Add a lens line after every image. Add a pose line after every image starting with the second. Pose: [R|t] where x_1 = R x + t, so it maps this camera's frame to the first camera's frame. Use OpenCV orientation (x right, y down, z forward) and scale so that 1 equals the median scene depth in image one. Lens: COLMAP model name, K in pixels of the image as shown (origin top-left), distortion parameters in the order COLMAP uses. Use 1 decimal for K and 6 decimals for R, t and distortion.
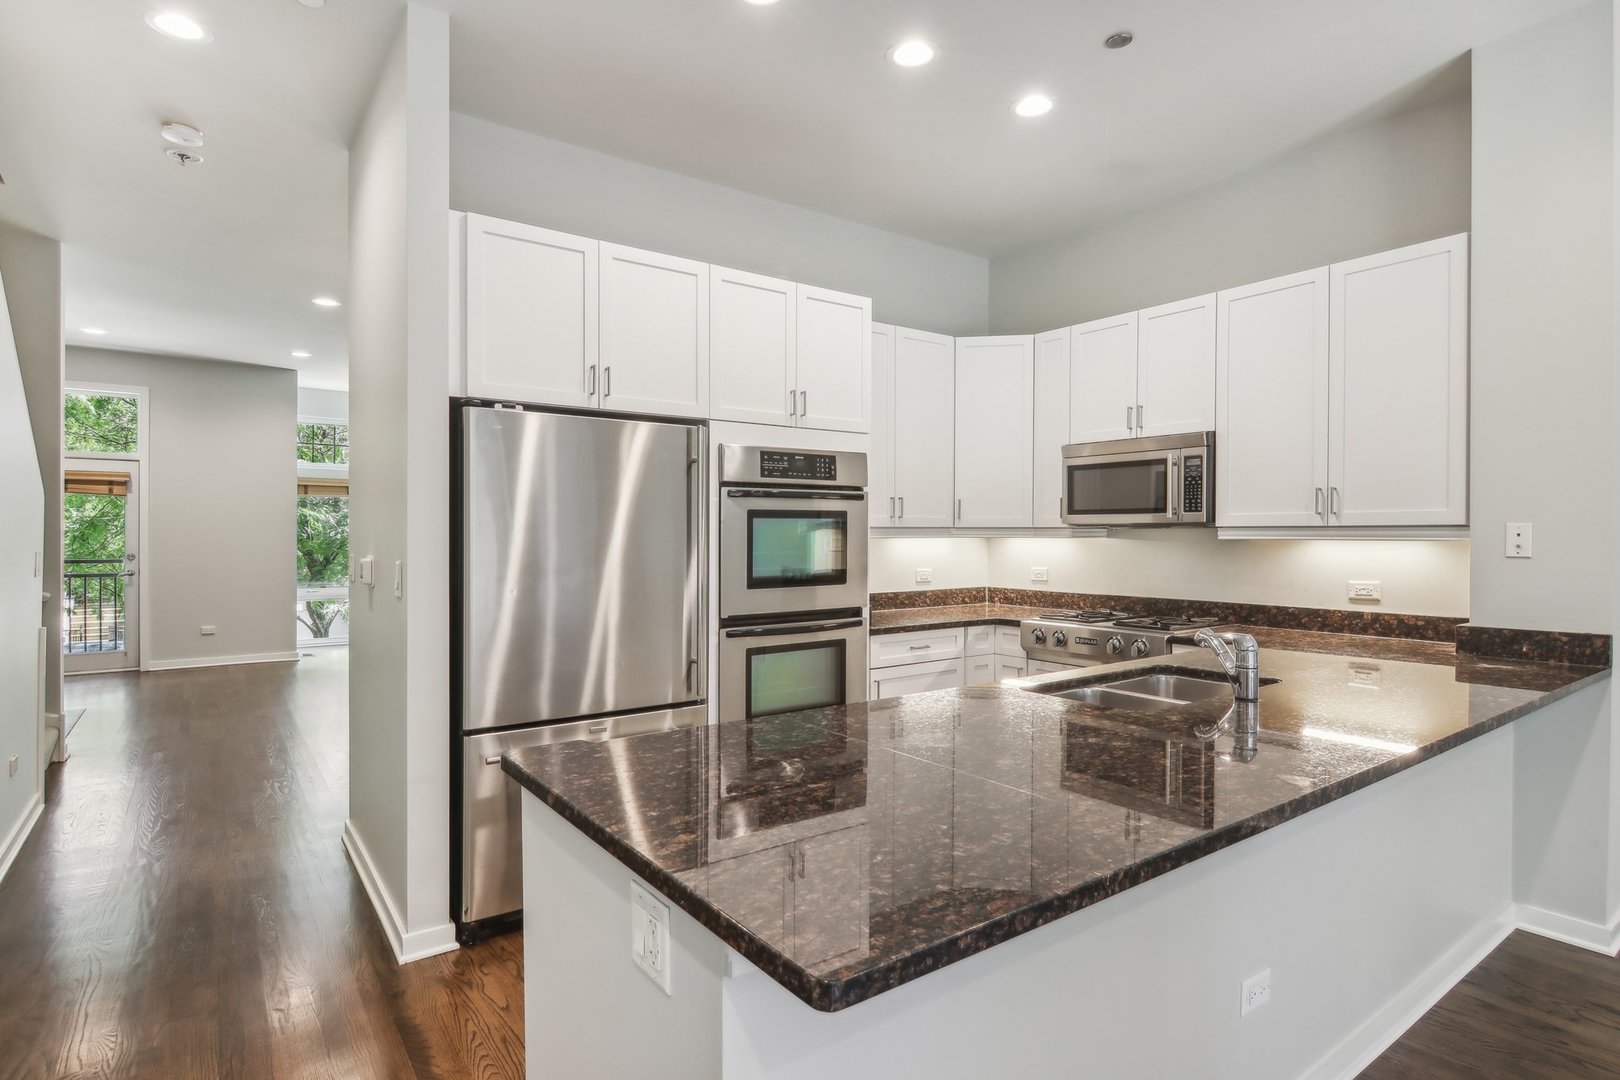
lens RADIAL K [[856.4, 0, 795.4], [0, 856.4, 545.1], [0, 0, 1]] dist [0.006105, -0.011757]
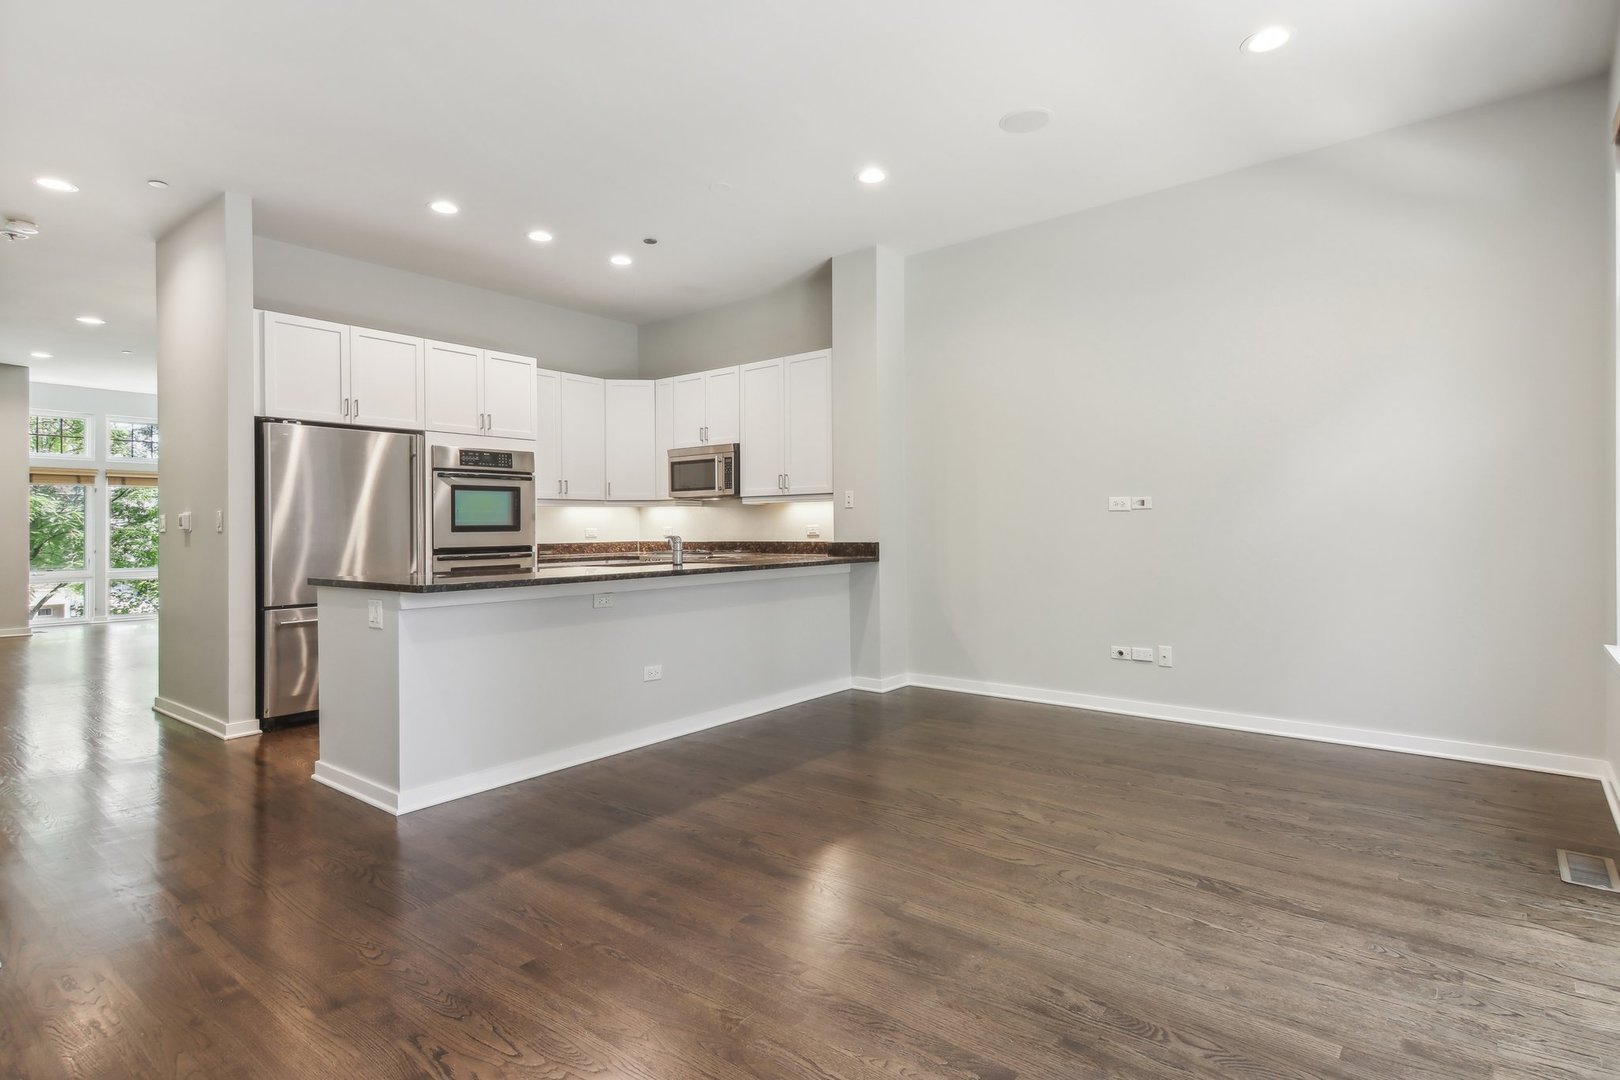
lens RADIAL K [[812.7, 0, 807.2], [0, 812.7, 525.3], [0, 0, 1]] dist [0.017259, 0.001161]
pose [[0.959249, -0.010538, 0.282364, 0.151436], [0.015781, 0.999743, -0.016298, 0.069956], [-0.282119, 0.020089, 0.959169, -0.681985]]
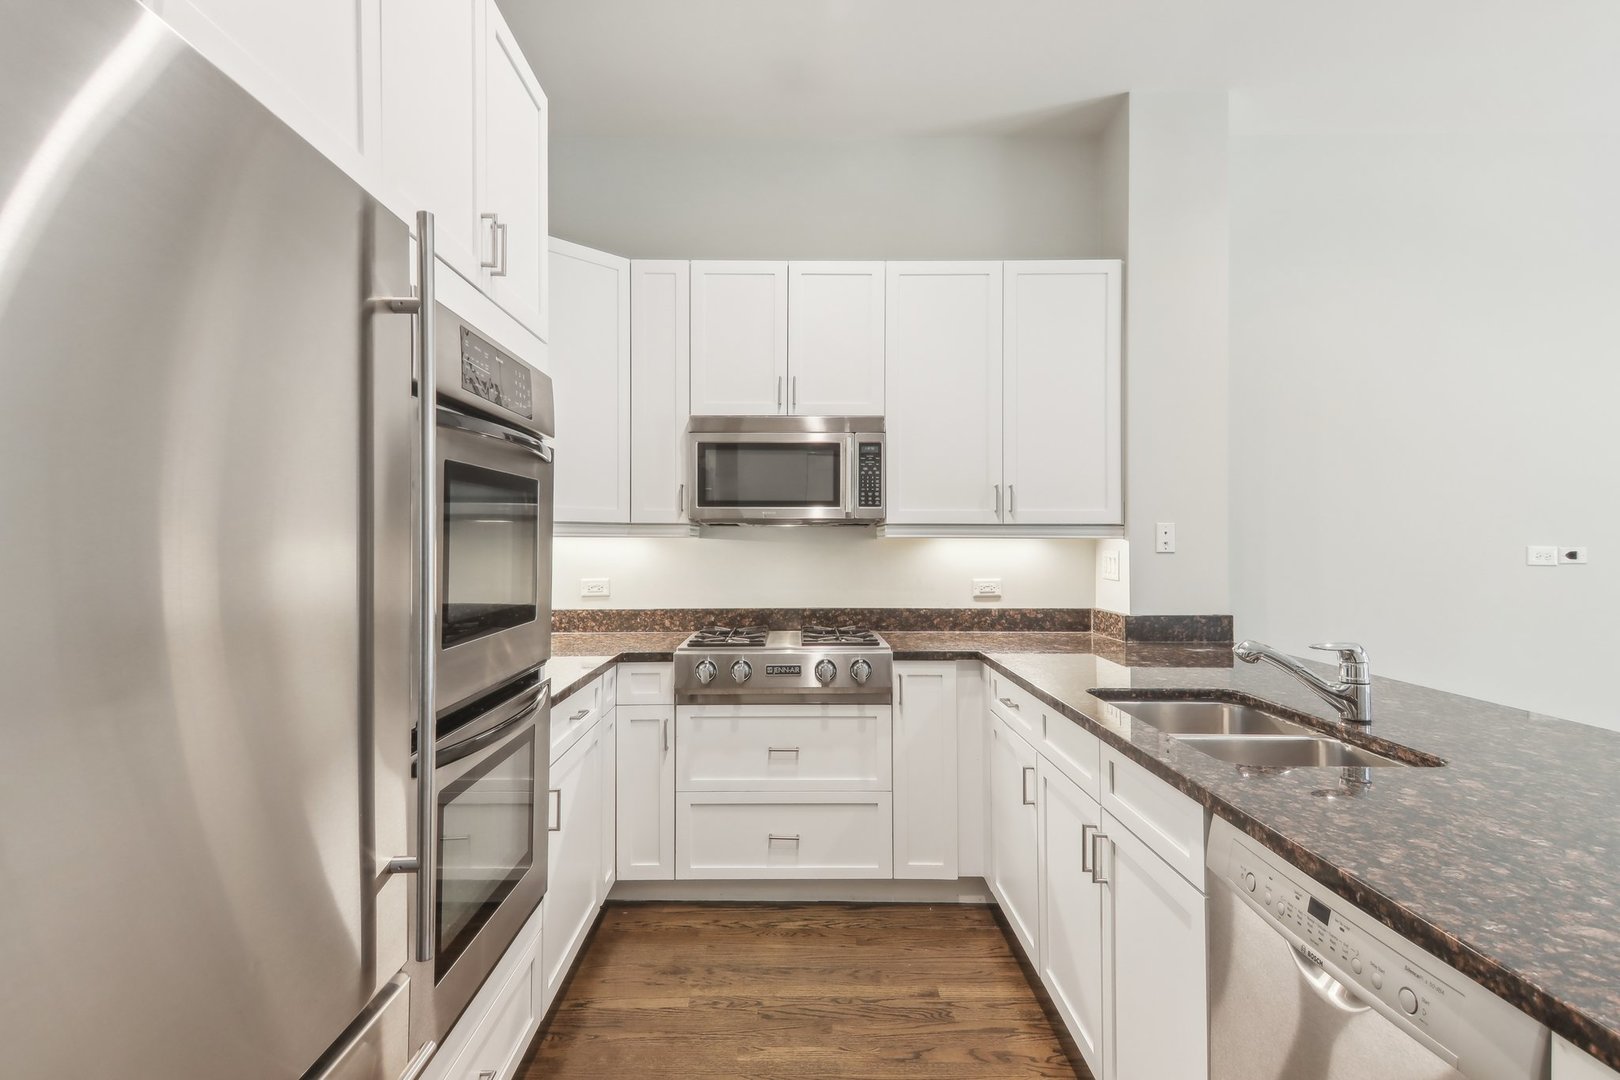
lens RADIAL K [[856.4, 0, 796.6], [0, 856.4, 547.4], [0, 0, 1]] dist [0.006105, -0.011757]
pose [[0.586724, -0.006934, 0.809757, -0.296799], [0.010478, 0.999945, 0.000970, 0.001066], [-0.809719, 0.007916, 0.586764, 0.575461]]
